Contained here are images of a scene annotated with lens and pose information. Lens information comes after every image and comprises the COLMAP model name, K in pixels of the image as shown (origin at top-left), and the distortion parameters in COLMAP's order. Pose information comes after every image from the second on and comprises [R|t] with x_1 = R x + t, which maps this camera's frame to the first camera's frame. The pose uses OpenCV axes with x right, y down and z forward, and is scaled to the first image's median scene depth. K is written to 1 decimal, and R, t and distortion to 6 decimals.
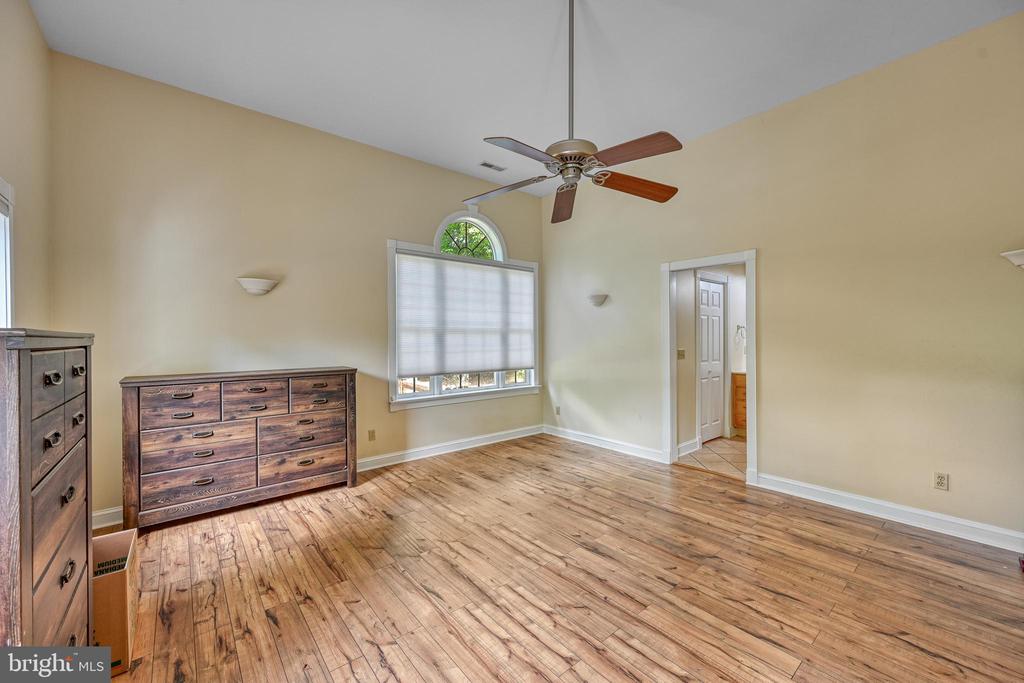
lens RADIAL K [[405.9, 0, 513.4], [0, 405.9, 336.0], [0, 0, 1]] dist [0.003331, 0.000601]
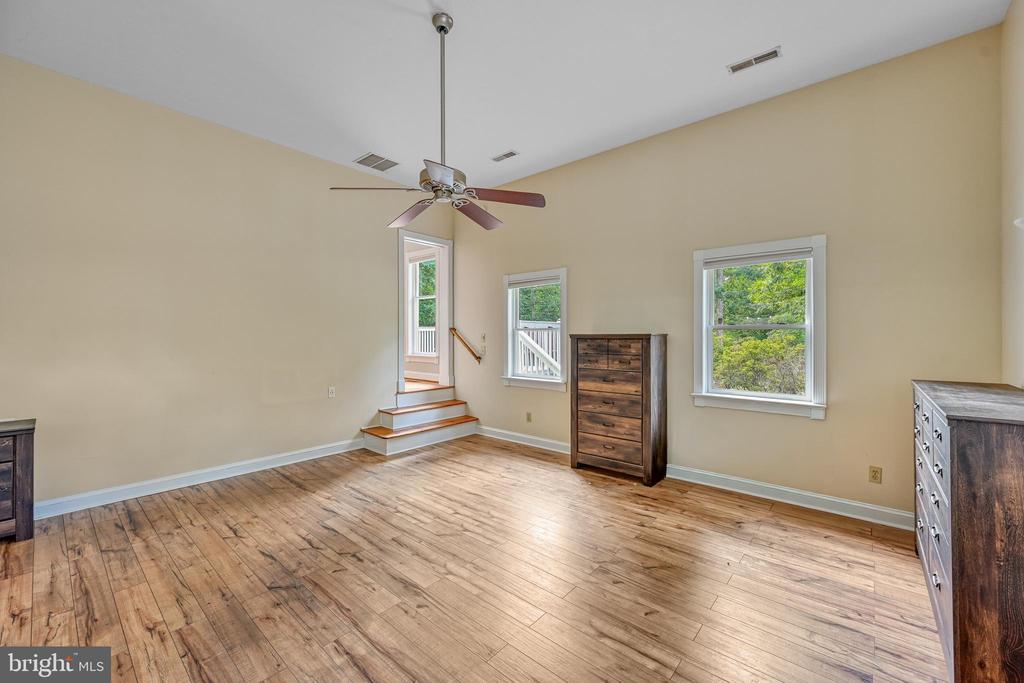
lens RADIAL K [[405.9, 0, 513.6], [0, 405.9, 338.4], [0, 0, 1]] dist [0.003331, 0.000601]
pose [[-0.985912, 0.008978, -0.167026, 0.134111], [0.008704, 0.999959, 0.002375, 0.006507], [0.167040, 0.000888, -0.985950, 2.111045]]
